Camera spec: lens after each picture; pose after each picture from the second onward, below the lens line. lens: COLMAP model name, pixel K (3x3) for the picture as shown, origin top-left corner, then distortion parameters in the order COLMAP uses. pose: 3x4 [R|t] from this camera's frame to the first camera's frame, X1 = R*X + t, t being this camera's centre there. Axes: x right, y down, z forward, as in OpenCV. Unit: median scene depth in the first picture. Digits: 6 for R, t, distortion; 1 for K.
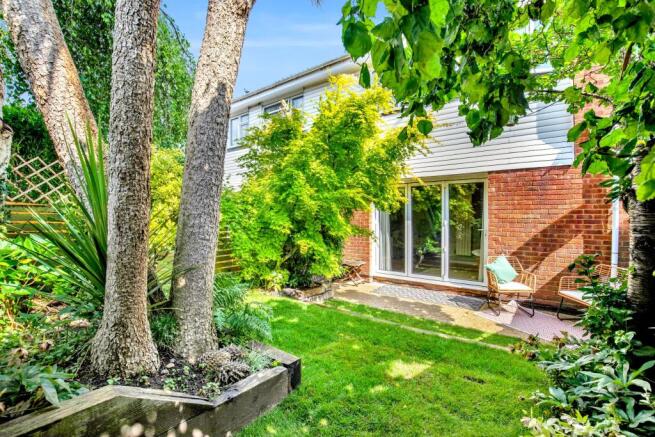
lens RADIAL K [[307.5, 0, 326.8], [0, 307.5, 218.3], [0, 0, 1]] dist [-0.005897, -0.000390]
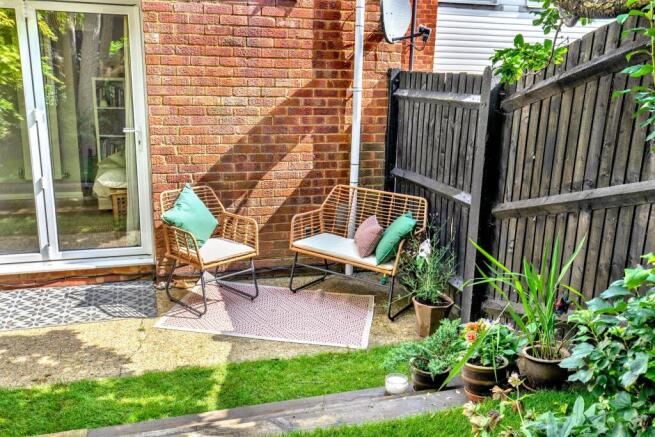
lens RADIAL K [[620.8, 0, 328.1], [0, 620.8, 216.8], [0, 0, 1]] dist [0.058294, -0.000205]
pose [[0.585830, -0.168644, 0.792693, -0.067470], [-0.003239, 0.977614, 0.210380, -0.037452], [-0.810428, -0.125815, 0.572169, 0.297310]]
